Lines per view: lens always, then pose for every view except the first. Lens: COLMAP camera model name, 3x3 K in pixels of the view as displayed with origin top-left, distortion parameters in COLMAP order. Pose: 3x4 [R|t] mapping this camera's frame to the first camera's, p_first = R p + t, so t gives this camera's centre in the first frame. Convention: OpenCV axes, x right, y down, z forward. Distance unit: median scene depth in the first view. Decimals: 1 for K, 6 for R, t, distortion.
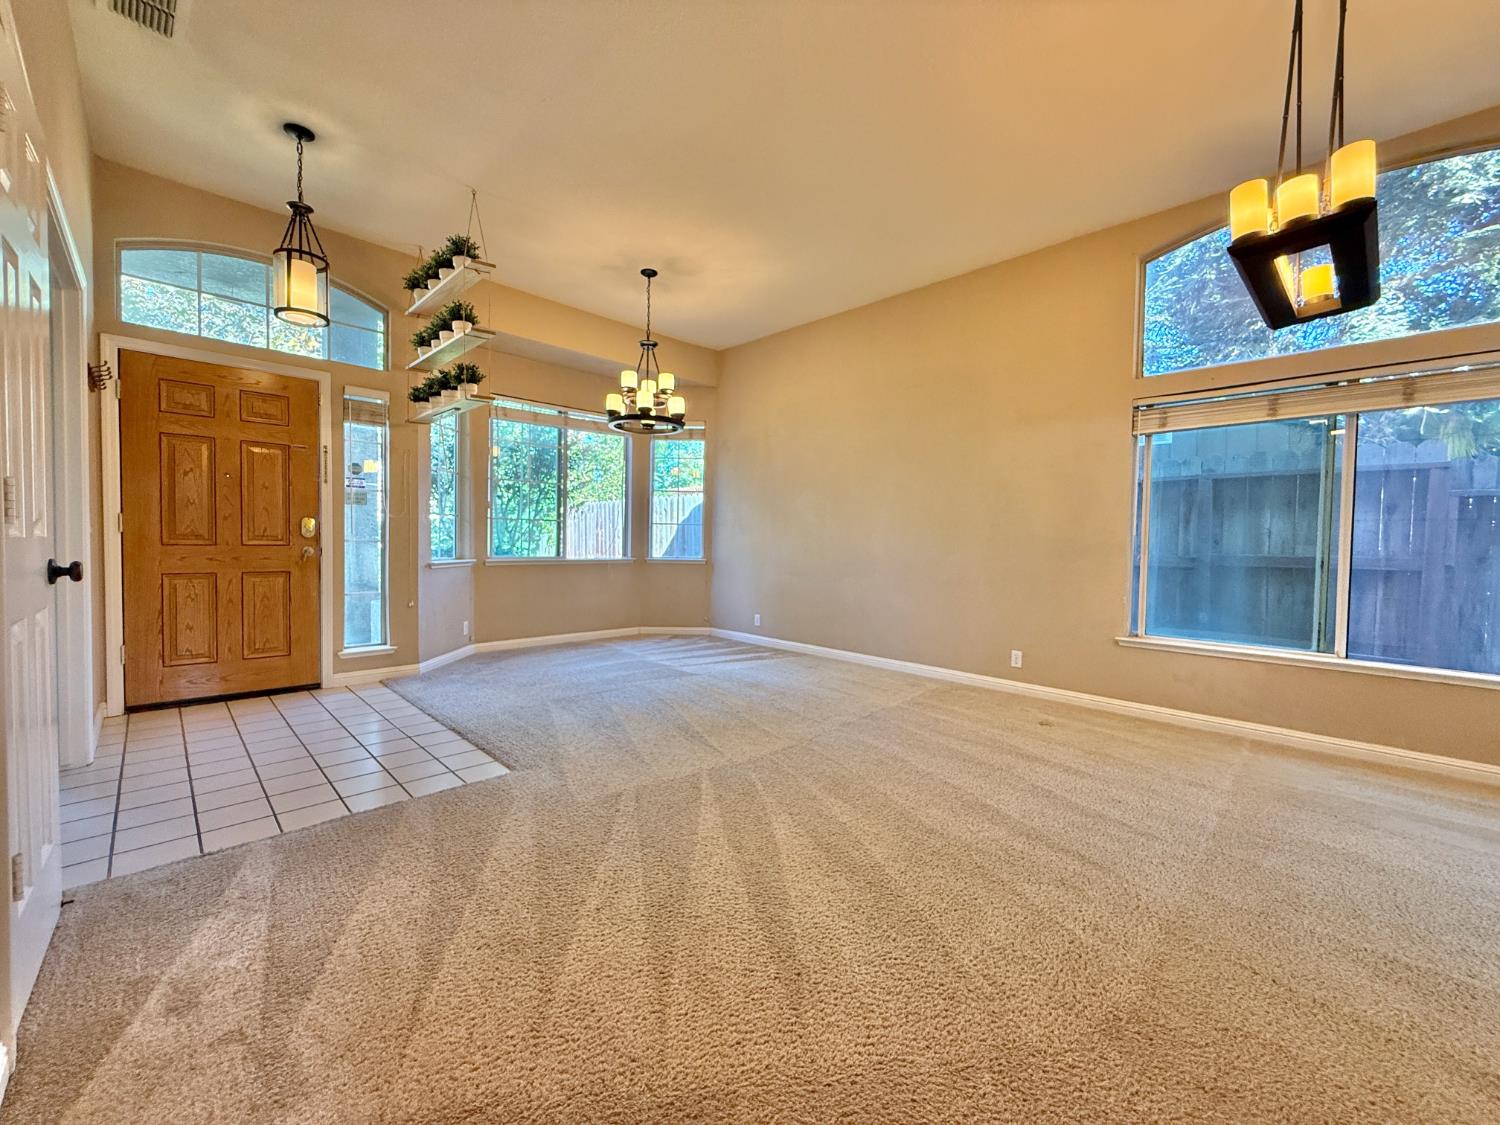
lens RADIAL K [[603.0, 0, 745.9], [0, 603.0, 563.3], [0, 0, 1]] dist [-0.002699, 0.000109]
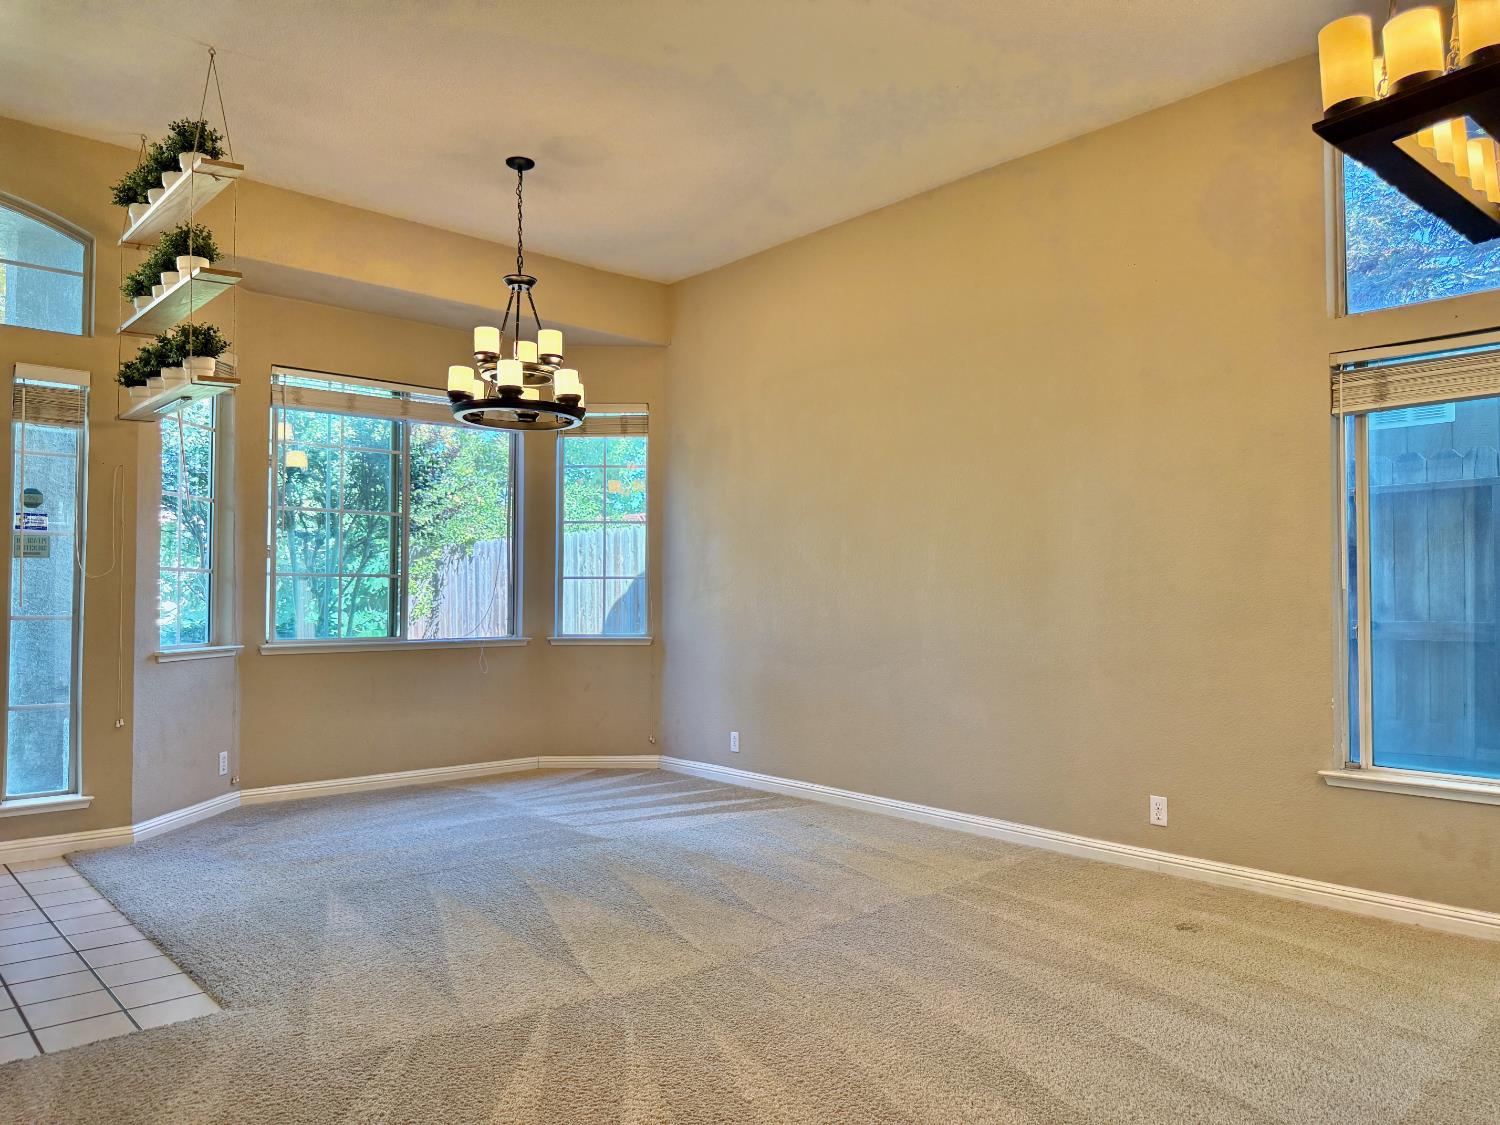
lens RADIAL K [[1064.0, 0, 750.2], [0, 1064.0, 575.8], [0, 0, 1]] dist [0.029274, -0.040223]
pose [[0.998915, -0.016457, -0.043557, 0.119606], [0.013874, 0.998164, -0.058951, -0.006964], [0.044447, 0.058283, 0.997310, -0.030469]]
